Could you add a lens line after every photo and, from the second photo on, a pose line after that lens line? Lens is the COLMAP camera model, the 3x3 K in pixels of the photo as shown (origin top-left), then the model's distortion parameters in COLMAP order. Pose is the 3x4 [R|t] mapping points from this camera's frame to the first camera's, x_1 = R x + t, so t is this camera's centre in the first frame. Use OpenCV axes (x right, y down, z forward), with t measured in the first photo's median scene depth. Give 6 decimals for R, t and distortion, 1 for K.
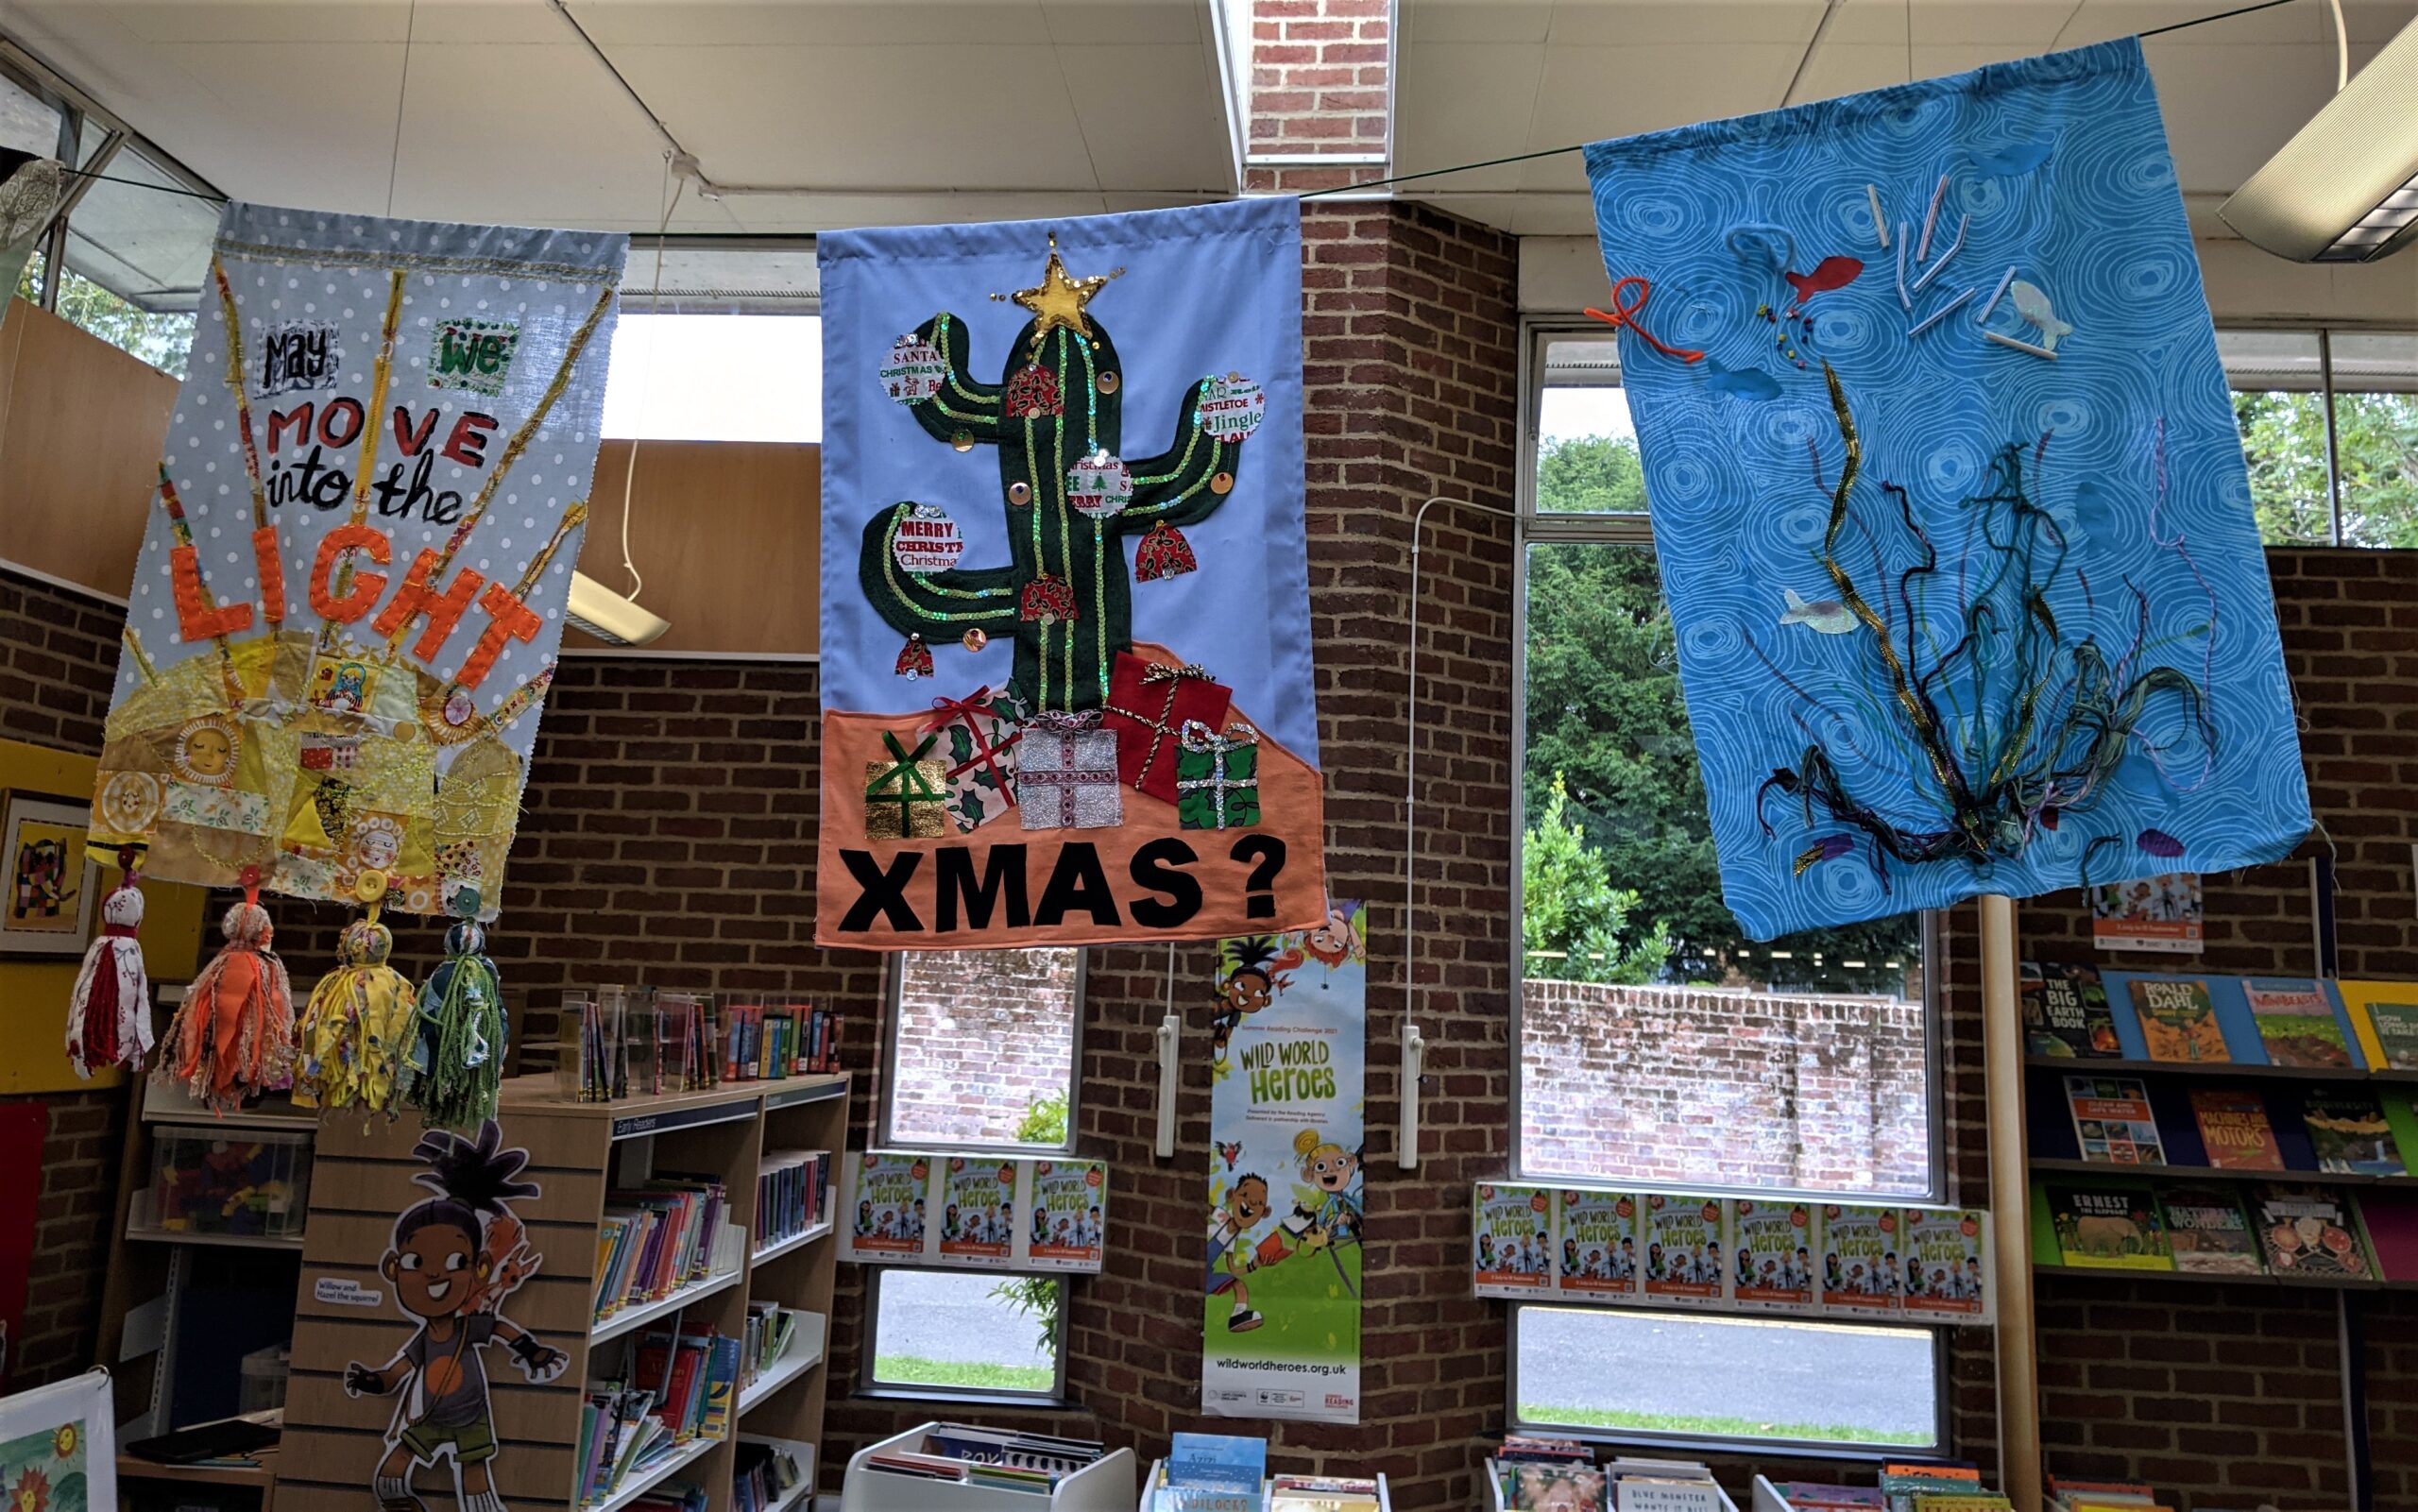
lens RADIAL K [[1877.9, 0, 1206.3], [0, 1877.9, 647.1], [0, 0, 1]] dist [0.106134, -0.174659]
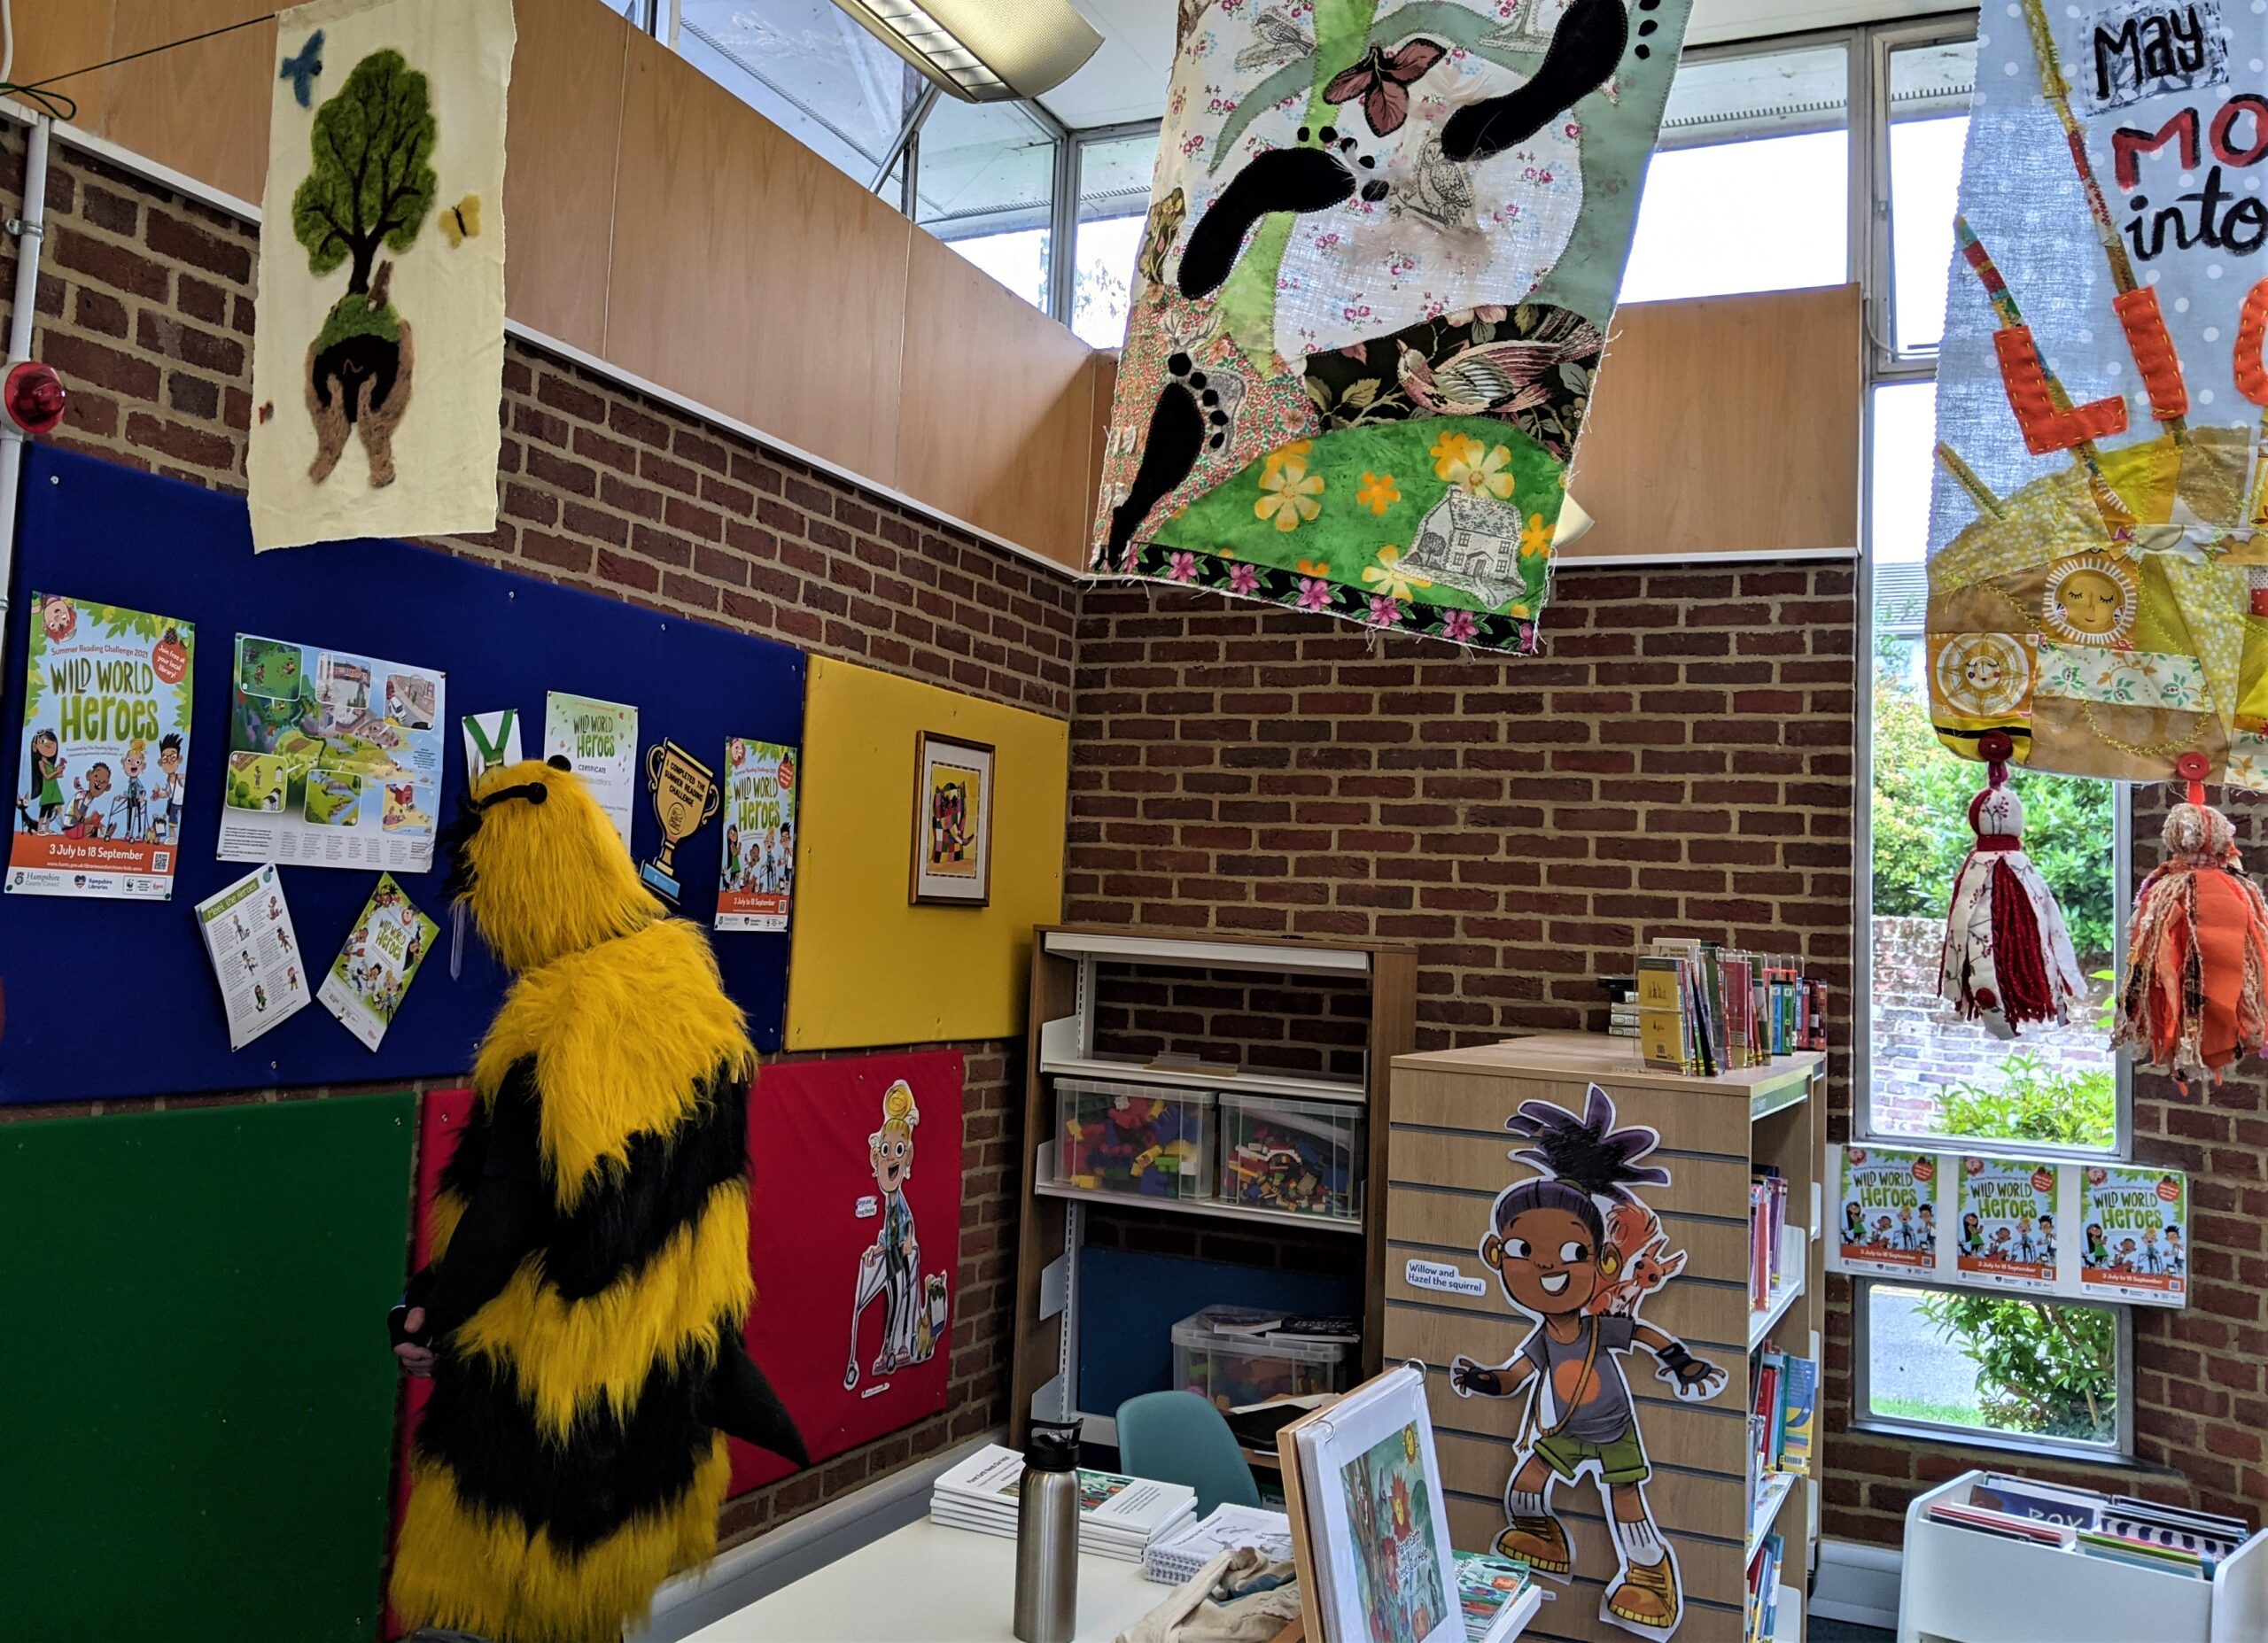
lens RADIAL K [[2068.0, 0, 1013.3], [0, 2068.0, 707.6], [0, 0, 1]] dist [0.040962, -0.059170]
pose [[0.932577, -0.030319, -0.359694, -0.607741], [0.051907, 0.997374, 0.050511, 0.032860], [0.357218, -0.065776, 0.931702, 0.104417]]
